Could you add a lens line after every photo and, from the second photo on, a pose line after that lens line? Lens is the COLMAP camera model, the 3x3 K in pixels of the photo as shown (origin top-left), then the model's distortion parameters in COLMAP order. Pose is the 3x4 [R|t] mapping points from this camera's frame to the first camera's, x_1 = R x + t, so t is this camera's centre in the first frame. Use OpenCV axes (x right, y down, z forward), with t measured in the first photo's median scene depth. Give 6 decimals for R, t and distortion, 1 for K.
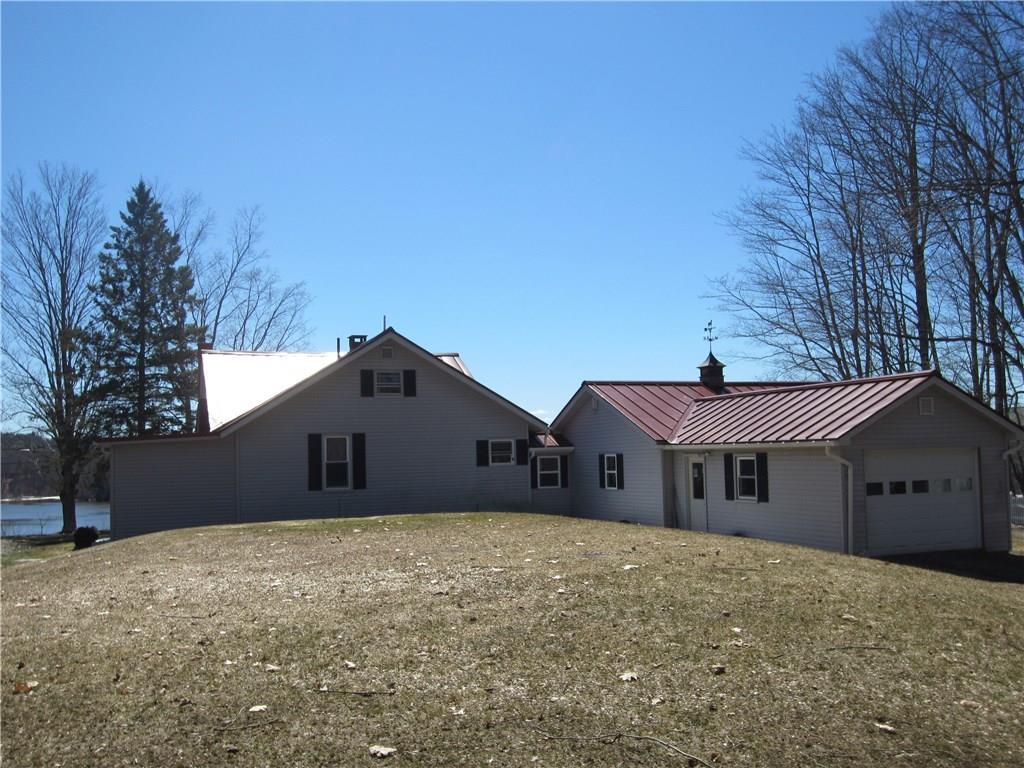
lens RADIAL K [[1006.2, 0, 512.0], [0, 1006.2, 384.0], [0, 0, 1]] dist [-0.056523, 0.028320]
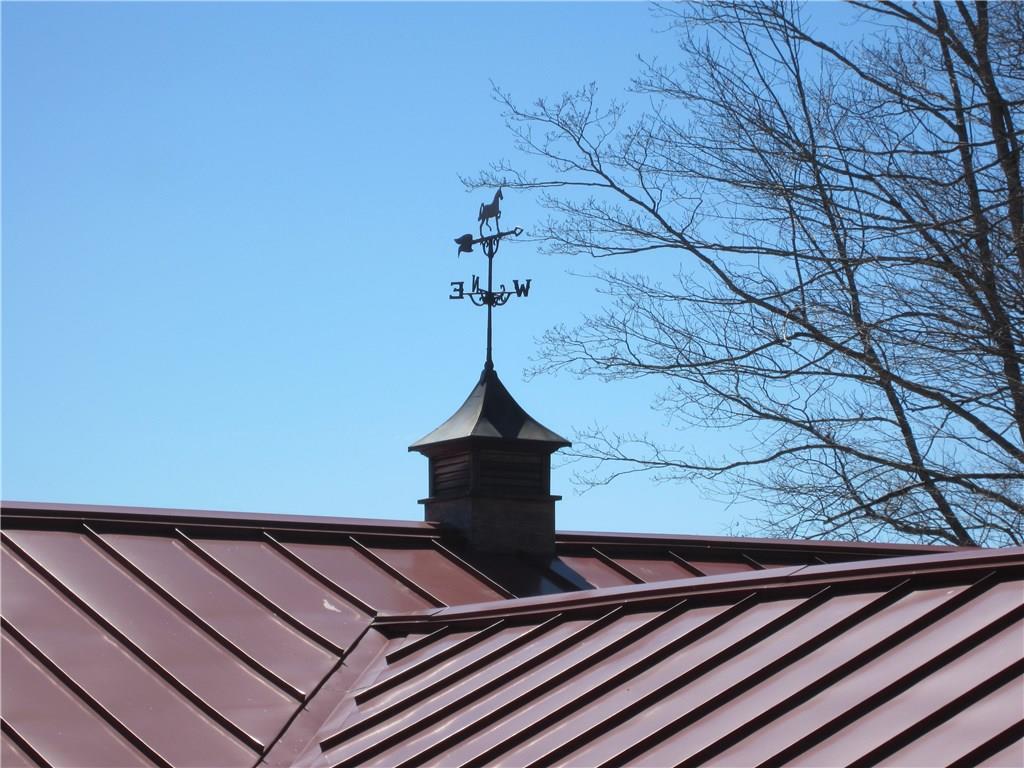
lens RADIAL K [[3601.8, 0, 512.0], [0, 3601.8, 384.0], [0, 0, 1]] dist [-0.821643, -0.375178]
pose [[0.981026, 0.039963, 0.189713, 0.078541], [-0.029493, 0.997899, -0.057695, 0.008903], [-0.191620, 0.051005, 0.980143, 0.361353]]
